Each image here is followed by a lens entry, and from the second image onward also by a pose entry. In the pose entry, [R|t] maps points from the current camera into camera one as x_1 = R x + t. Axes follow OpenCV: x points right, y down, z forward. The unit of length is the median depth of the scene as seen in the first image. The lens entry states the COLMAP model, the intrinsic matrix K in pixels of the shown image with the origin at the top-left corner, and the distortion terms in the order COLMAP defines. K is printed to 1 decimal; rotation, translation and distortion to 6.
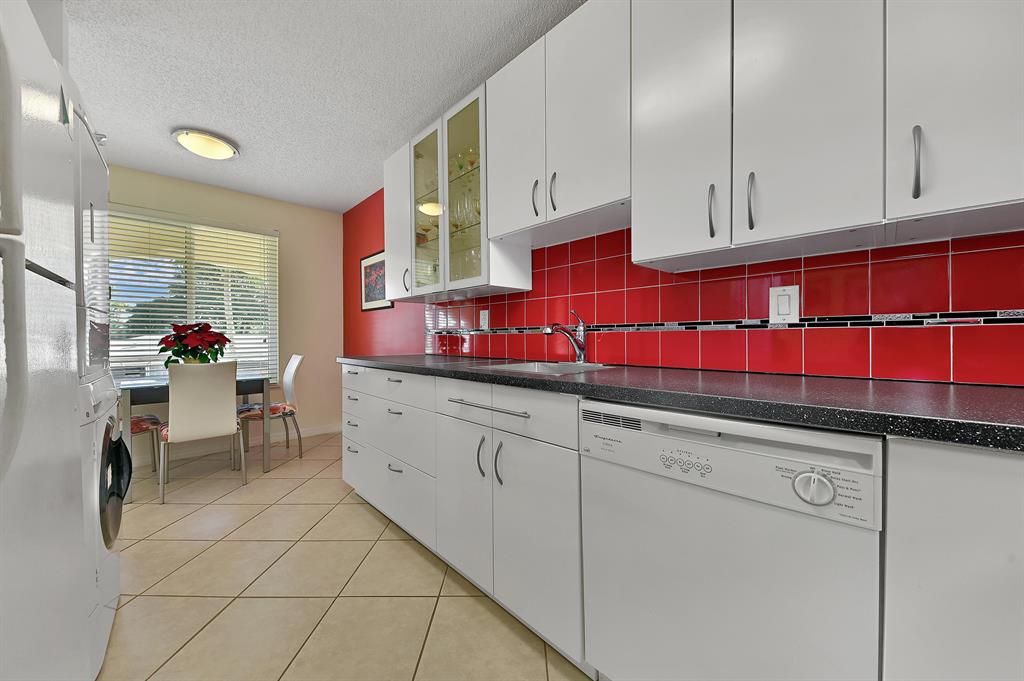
lens RADIAL K [[374.9, 0, 512.0], [0, 374.9, 340.5], [0, 0, 1]] dist [-0.000411, -0.000074]
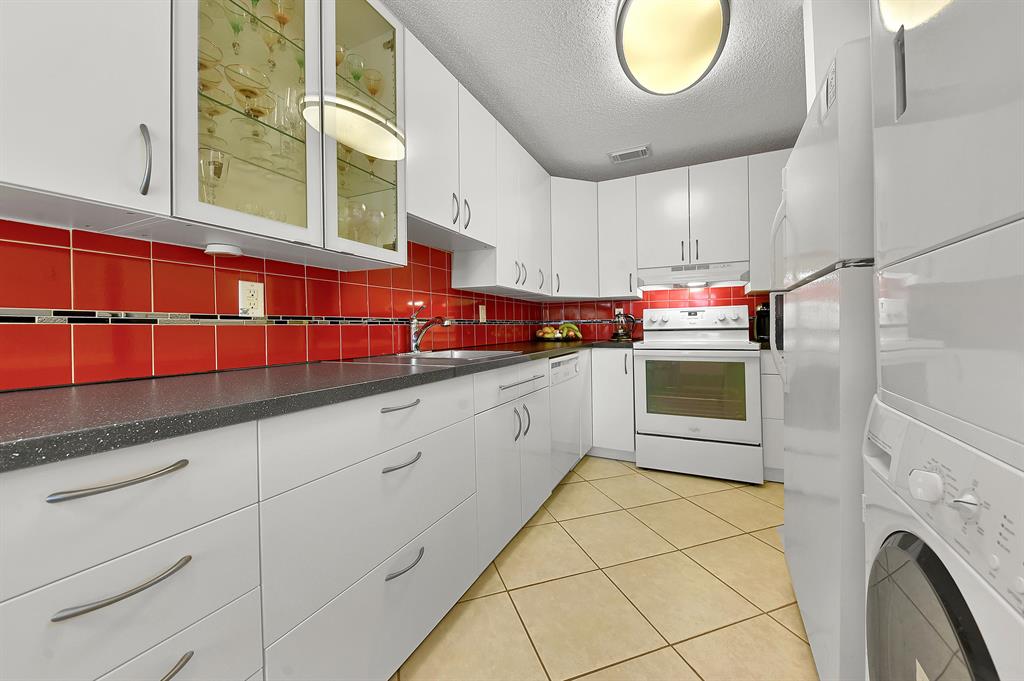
lens RADIAL K [[405.0, 0, 509.2], [0, 405.0, 327.1], [0, 0, 1]] dist [0.189462, -0.000001]
pose [[-0.334612, 0.012062, 0.942279, -0.807326], [0.023387, 0.999716, -0.004493, -0.002355], [-0.942066, 0.020533, -0.334799, 0.860141]]
